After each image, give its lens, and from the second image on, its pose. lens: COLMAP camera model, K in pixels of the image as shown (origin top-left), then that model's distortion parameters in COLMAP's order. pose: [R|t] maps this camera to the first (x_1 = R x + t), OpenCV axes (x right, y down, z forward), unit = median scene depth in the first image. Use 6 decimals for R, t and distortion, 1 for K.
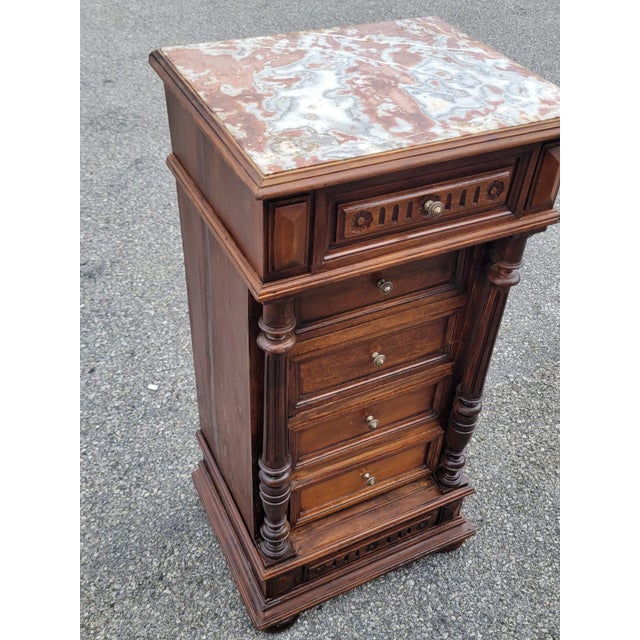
lens RADIAL K [[701.6, 0, 322.9], [0, 701.6, 325.6], [0, 0, 1]] dist [0.032452, 0.000000]
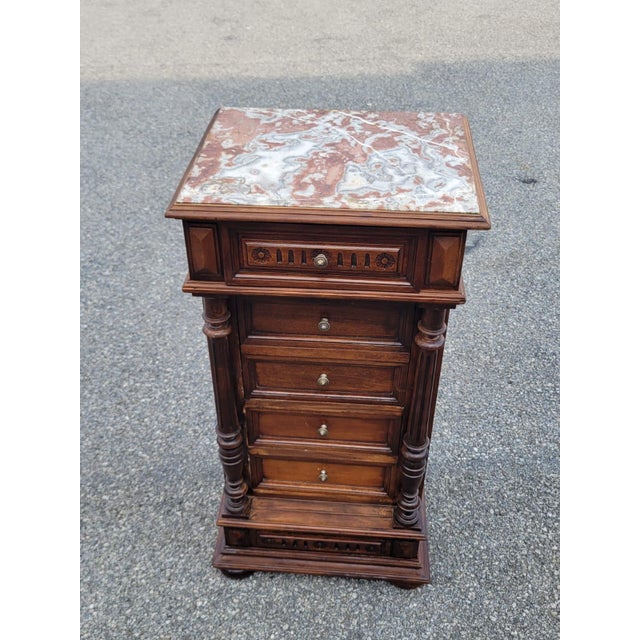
lens RADIAL K [[701.6, 0, 309.5], [0, 701.6, 323.9], [0, 0, 1]] dist [0.032452, 0.000000]
pose [[0.853955, 0.279208, -0.439095, 0.528225], [-0.303357, 0.952745, 0.015852, -0.049277], [0.422771, 0.119666, 0.898301, -0.099812]]
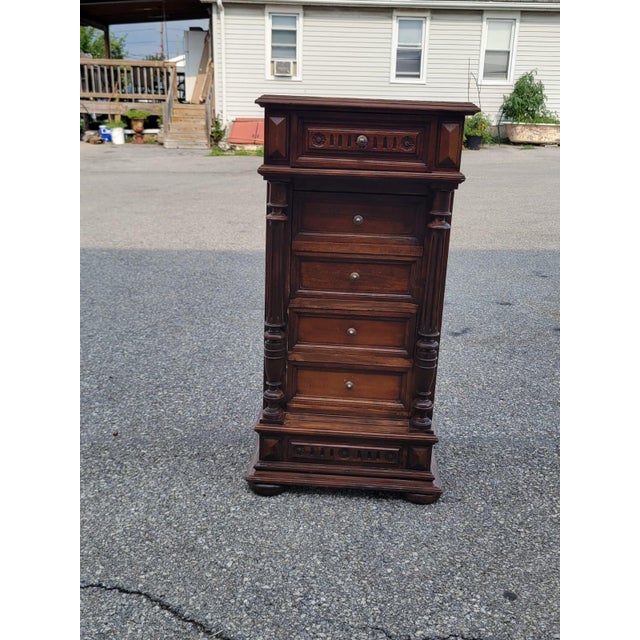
lens RADIAL K [[701.6, 0, 317.1], [0, 701.6, 323.3], [0, 0, 1]] dist [0.032452, 0.000000]
pose [[0.864753, 0.134722, -0.483790, 0.713941], [-0.326192, 0.883146, -0.337122, 0.639686], [0.381840, 0.449336, 0.807648, -0.203190]]
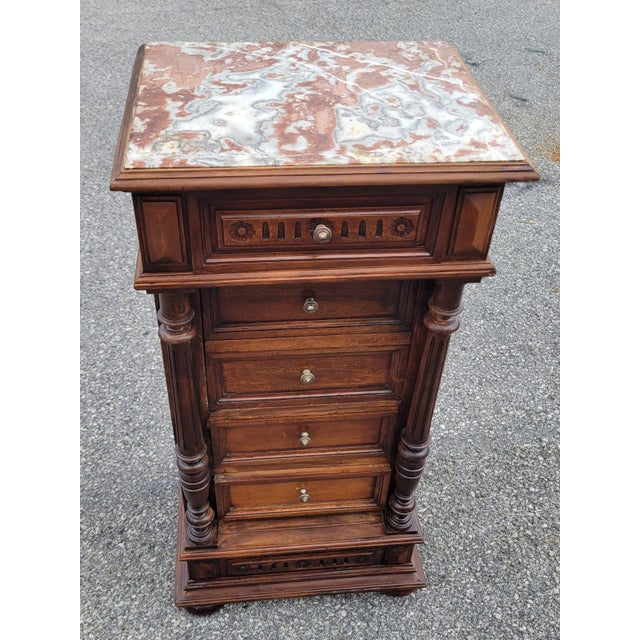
lens RADIAL K [[701.6, 0, 305.3], [0, 701.6, 331.2], [0, 0, 1]] dist [0.032452, 0.000000]
pose [[0.935915, 0.220195, -0.274913, 0.314344], [-0.220404, 0.974931, 0.030538, -0.042004], [0.274745, 0.032011, 0.960984, 0.042082]]
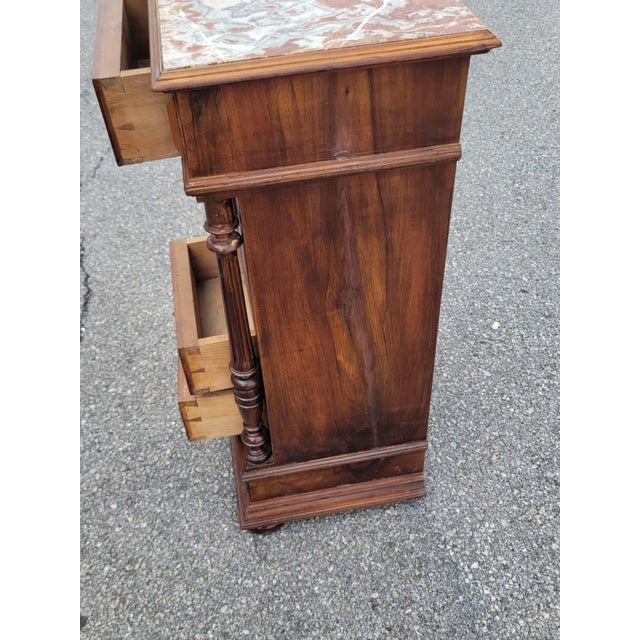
lens RADIAL K [[701.6, 0, 302.3], [0, 701.6, 331.2], [0, 0, 1]] dist [0.032452, 0.000000]
pose [[-0.281594, 0.637844, -0.716840, 0.882556], [-0.598455, 0.467214, 0.650817, -0.621658], [0.750038, 0.612263, 0.250156, 0.831063]]
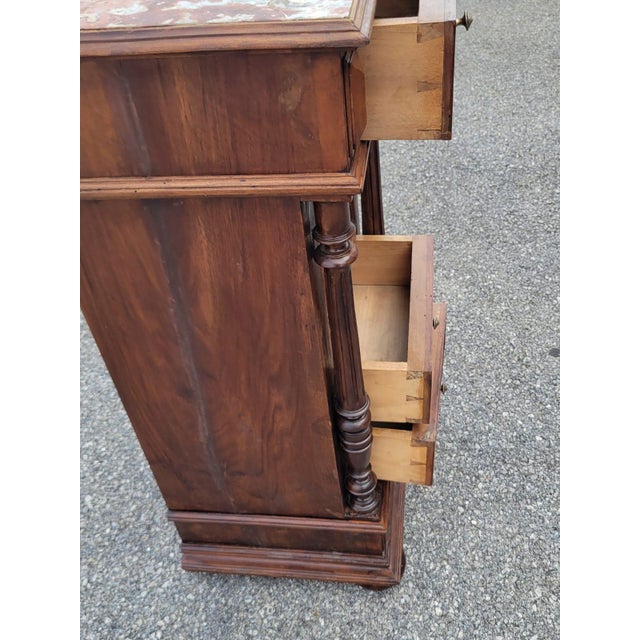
lens RADIAL K [[701.6, 0, 327.8], [0, 701.6, 335.4], [0, 0, 1]] dist [0.032452, 0.000000]
pose [[0.543821, -0.646961, 0.534509, -0.468656], [0.635300, 0.733536, 0.241493, -0.095961], [-0.548318, 0.208244, 0.809927, 0.264136]]
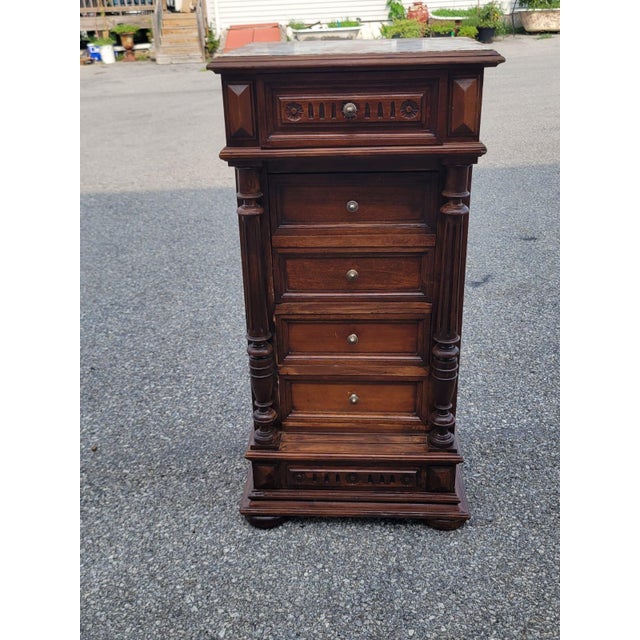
lens RADIAL K [[701.6, 0, 317.5], [0, 701.6, 324.2], [0, 0, 1]] dist [0.032452, 0.000000]
pose [[0.861645, 0.145164, -0.486307, 0.601808], [-0.277363, 0.937153, -0.211694, 0.387159], [0.425014, 0.317289, 0.847756, -0.043587]]
